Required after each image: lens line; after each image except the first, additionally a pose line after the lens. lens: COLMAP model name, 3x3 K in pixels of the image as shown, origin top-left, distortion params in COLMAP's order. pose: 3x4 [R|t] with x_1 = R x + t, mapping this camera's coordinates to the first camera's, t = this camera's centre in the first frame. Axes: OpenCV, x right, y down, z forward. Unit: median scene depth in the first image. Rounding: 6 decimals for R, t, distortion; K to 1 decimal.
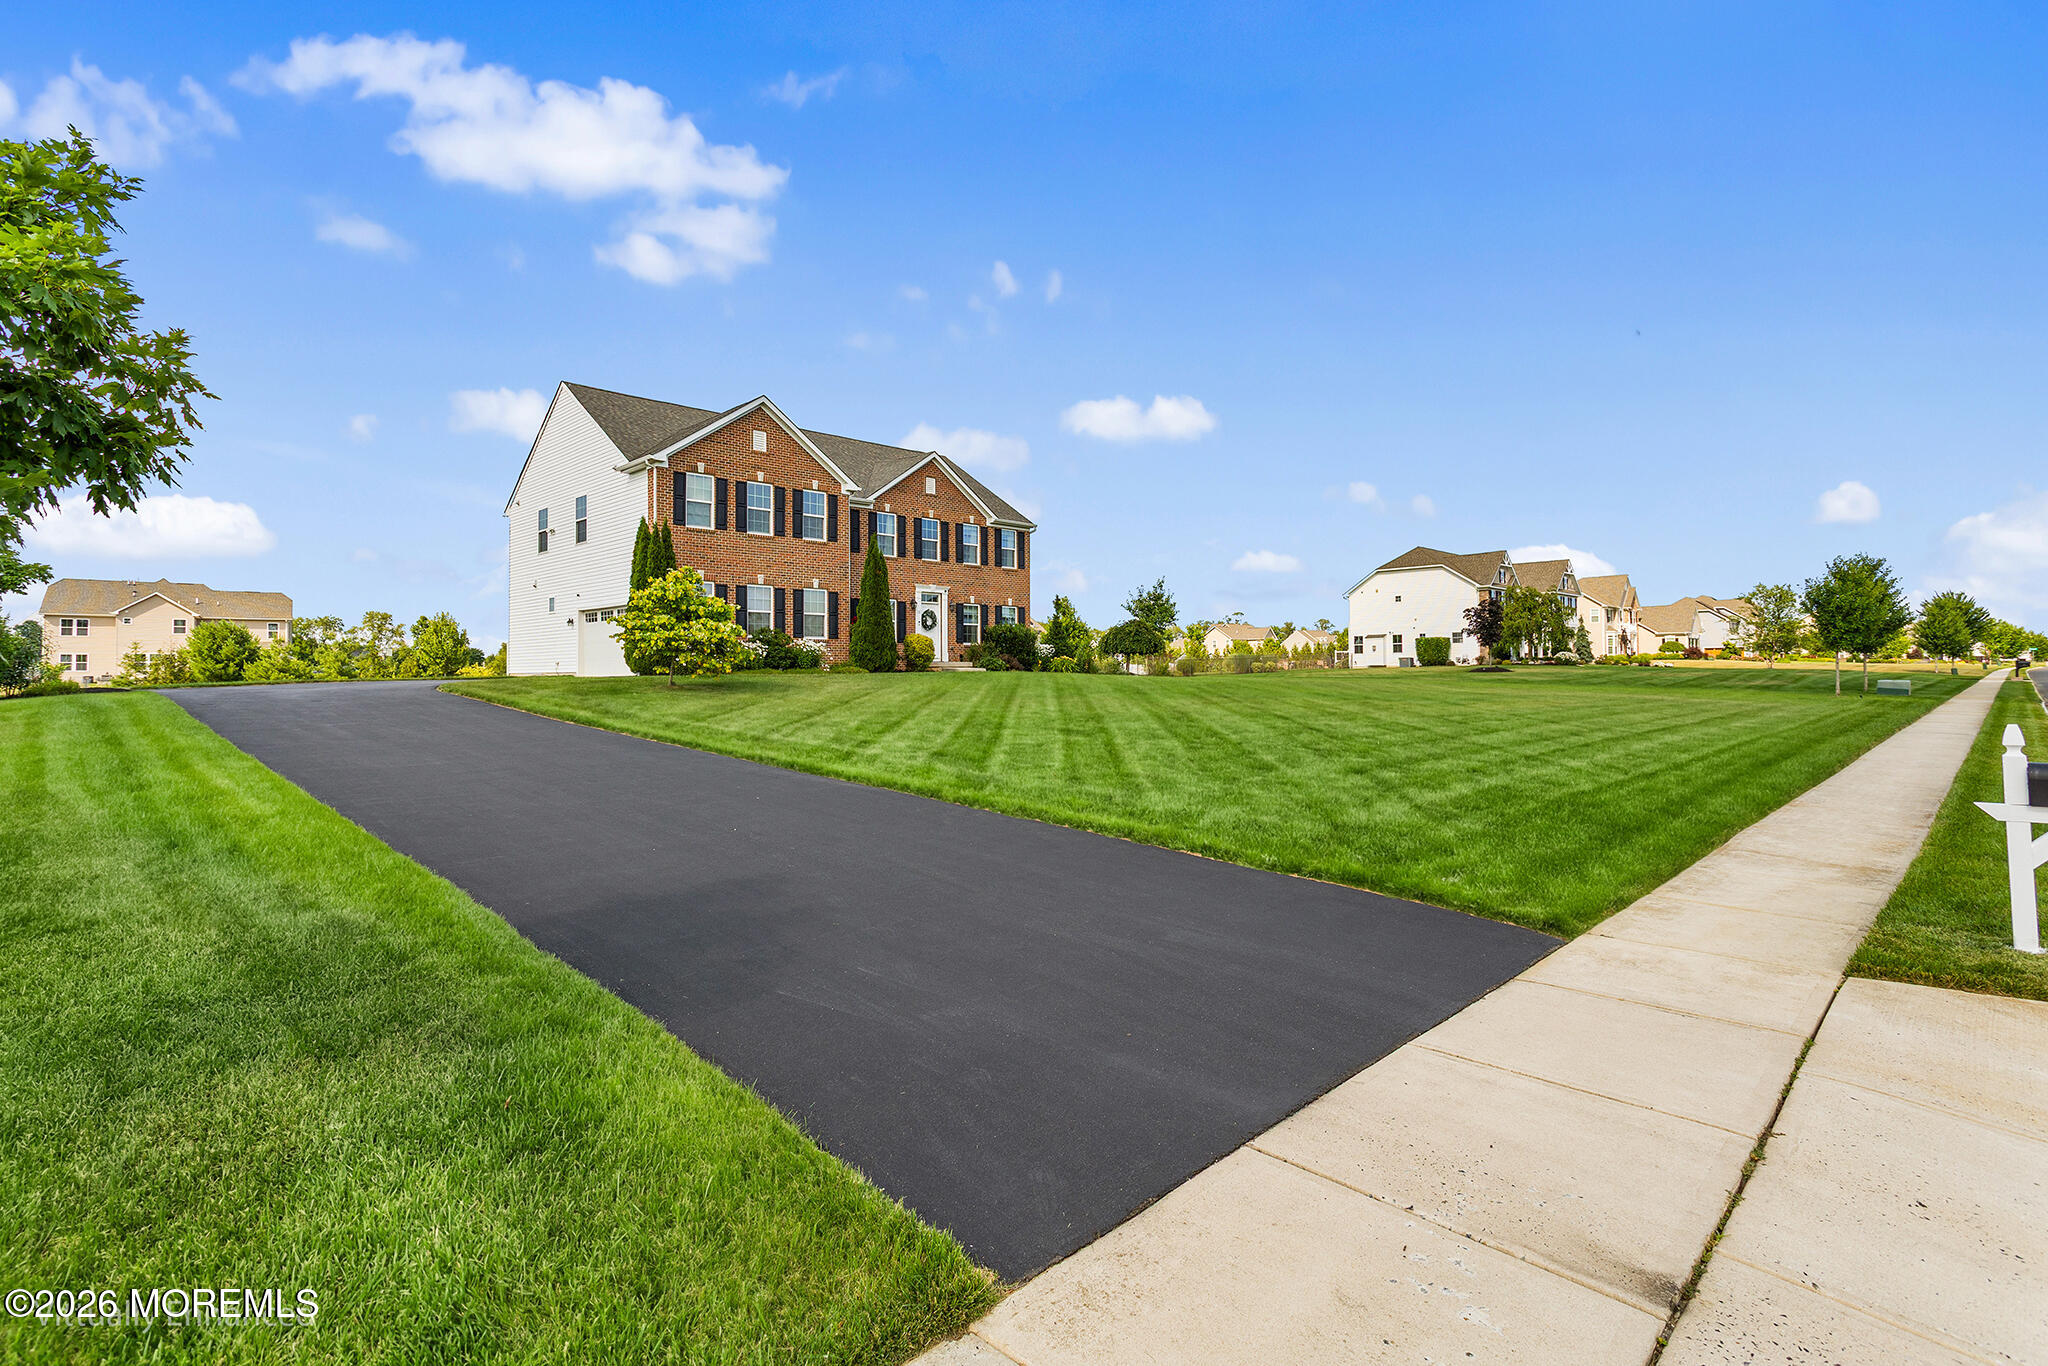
lens RADIAL K [[984.2, 0, 1011.9], [0, 984.2, 667.0], [0, 0, 1]] dist [-0.000196, -0.000121]
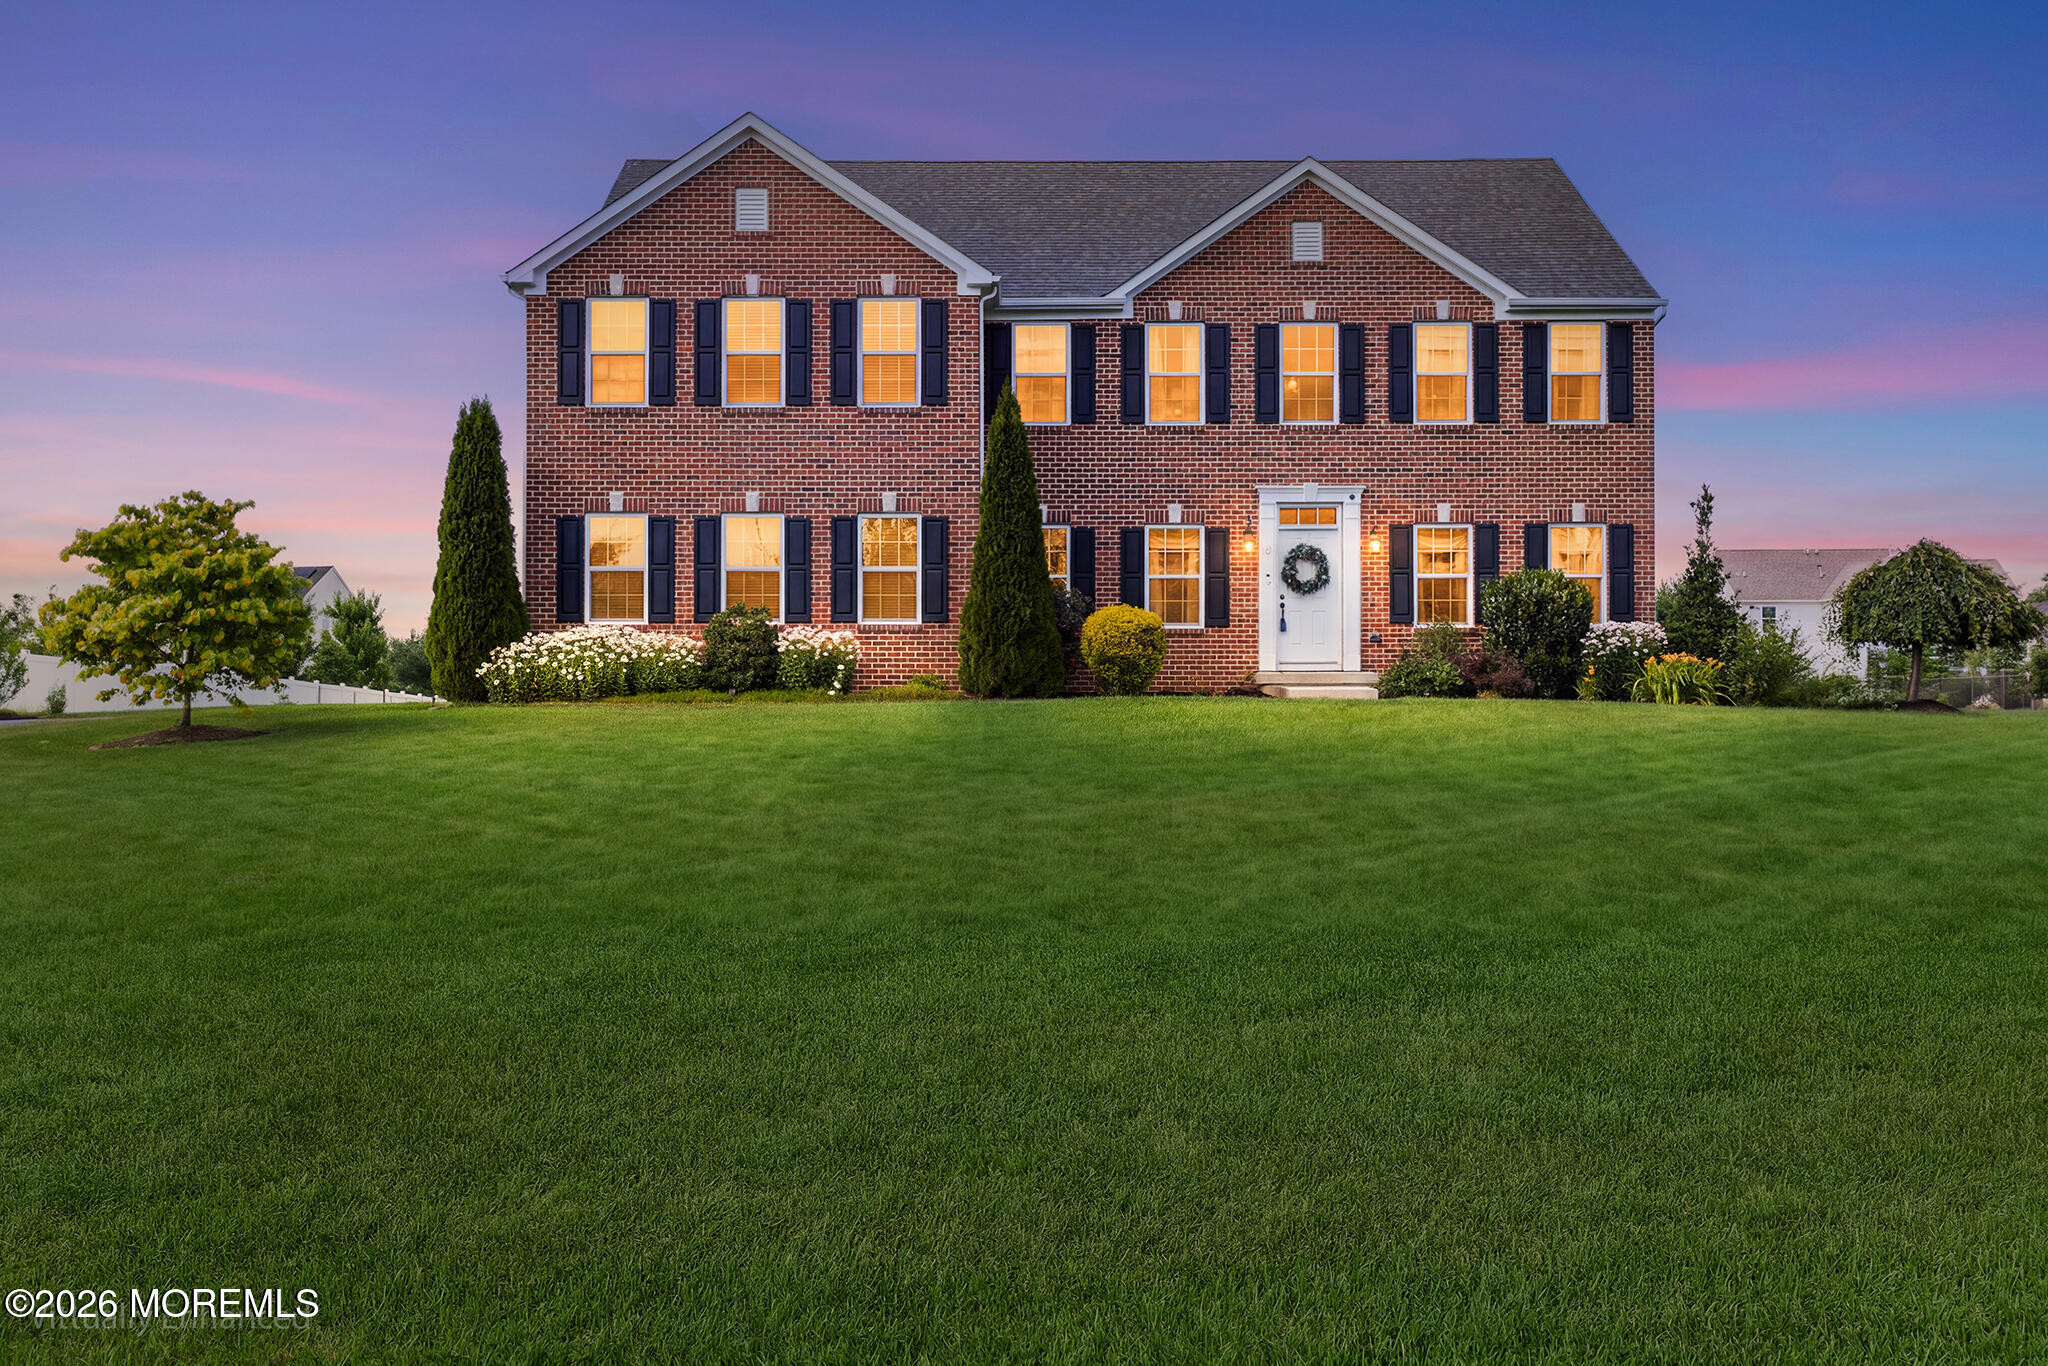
lens RADIAL K [[1603.4, 0, 1024.0], [0, 1603.4, 683.0], [0, 0, 1]] dist [-0.009541, -0.001442]
pose [[0.695627, -0.003754, -0.718393, 0.346578], [0.002919, 0.999993, -0.002398, 0.000457], [0.718397, -0.000429, 0.695633, 0.500577]]
